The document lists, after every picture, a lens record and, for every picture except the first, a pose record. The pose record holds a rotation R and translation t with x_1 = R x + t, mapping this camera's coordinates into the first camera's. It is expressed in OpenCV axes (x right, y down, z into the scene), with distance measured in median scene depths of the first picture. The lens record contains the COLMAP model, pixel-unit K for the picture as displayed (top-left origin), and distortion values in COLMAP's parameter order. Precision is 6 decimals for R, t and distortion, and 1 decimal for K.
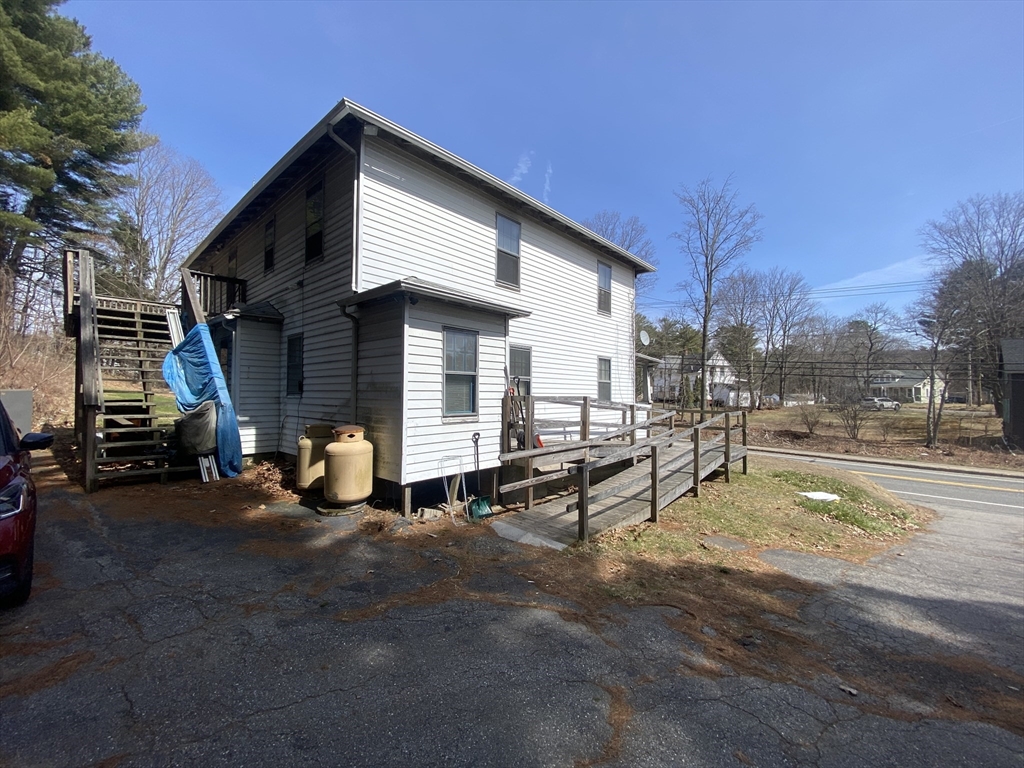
lens RADIAL K [[411.4, 0, 512.5], [0, 411.4, 386.1], [0, 0, 1]] dist [0.042553, -0.031368]
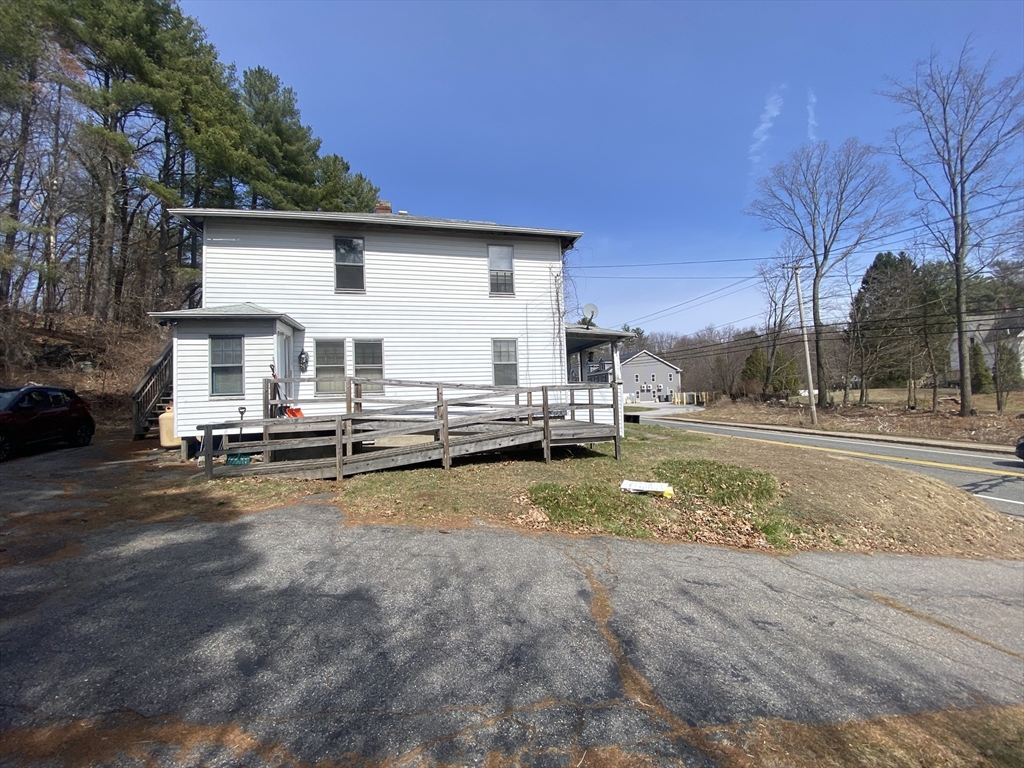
lens RADIAL K [[411.4, 0, 512.5], [0, 411.4, 386.1], [0, 0, 1]] dist [0.042553, -0.031368]
pose [[0.822455, -0.043484, -0.567166, 1.097078], [0.048323, 0.998811, -0.006505, 0.070526], [0.566774, -0.022057, 0.823578, 0.258451]]
